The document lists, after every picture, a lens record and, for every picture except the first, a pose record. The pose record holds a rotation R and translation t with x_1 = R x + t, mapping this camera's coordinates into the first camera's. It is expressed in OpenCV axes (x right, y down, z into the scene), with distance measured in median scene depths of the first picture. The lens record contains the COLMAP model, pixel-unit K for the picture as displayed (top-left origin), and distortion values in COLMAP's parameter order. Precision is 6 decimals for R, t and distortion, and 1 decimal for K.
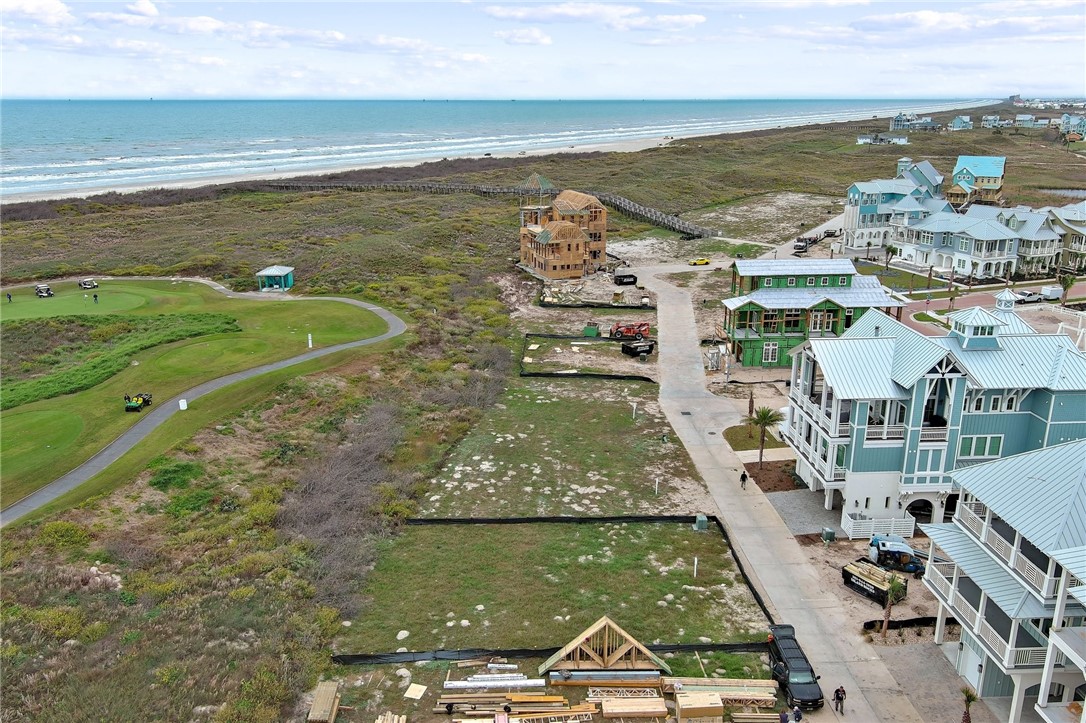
lens RADIAL K [[868.3, 0, 542.3], [0, 868.3, 348.8], [0, 0, 1]] dist [0.032449, -0.051315]
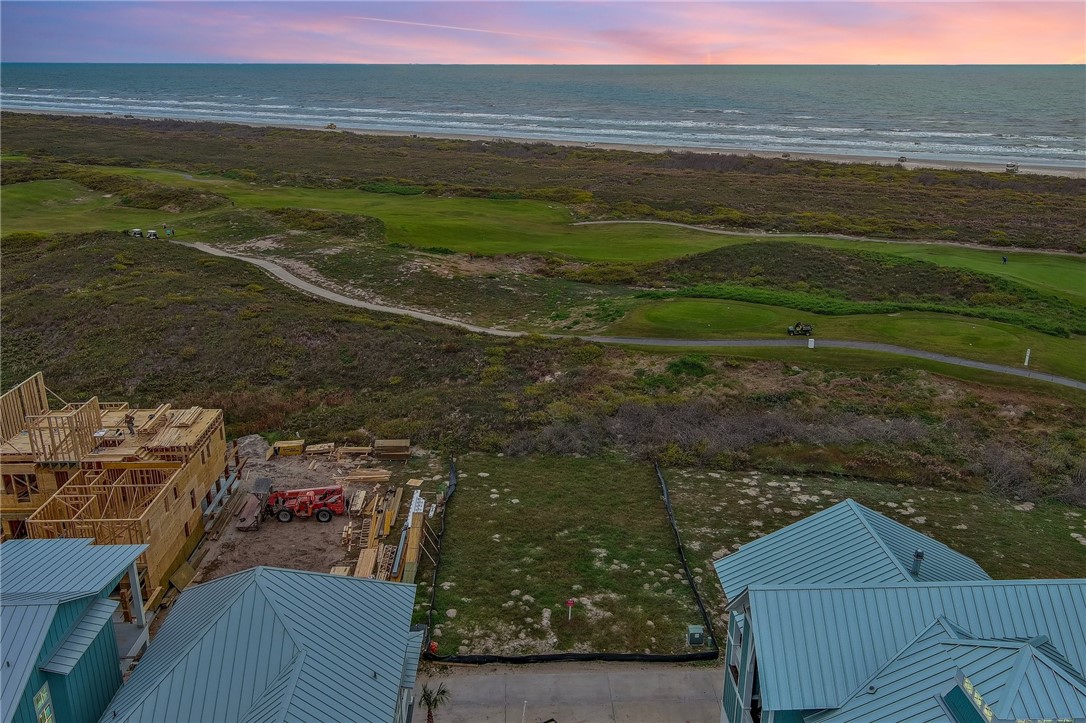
lens RADIAL K [[868.3, 0, 542.3], [0, 868.3, 348.8], [0, 0, 1]] dist [0.032449, -0.051315]
pose [[-0.021840, 0.313187, -0.949440, 0.658290], [-0.277805, 0.910366, 0.306688, -0.176501], [0.960389, 0.270457, 0.067122, 0.601198]]
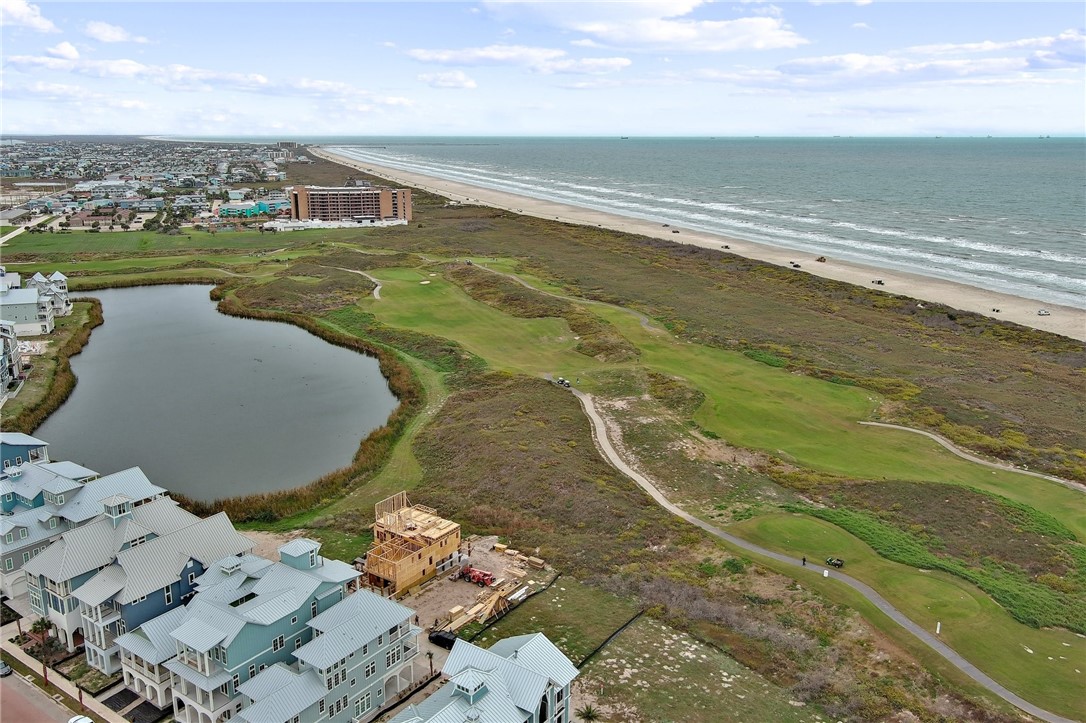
lens RADIAL K [[868.3, 0, 542.3], [0, 868.3, 348.8], [0, 0, 1]] dist [0.032449, -0.051315]
pose [[-0.623779, 0.186359, -0.759059, 1.116287], [-0.217098, 0.891633, 0.397315, -0.867673], [0.750845, 0.412627, -0.515724, 1.283692]]
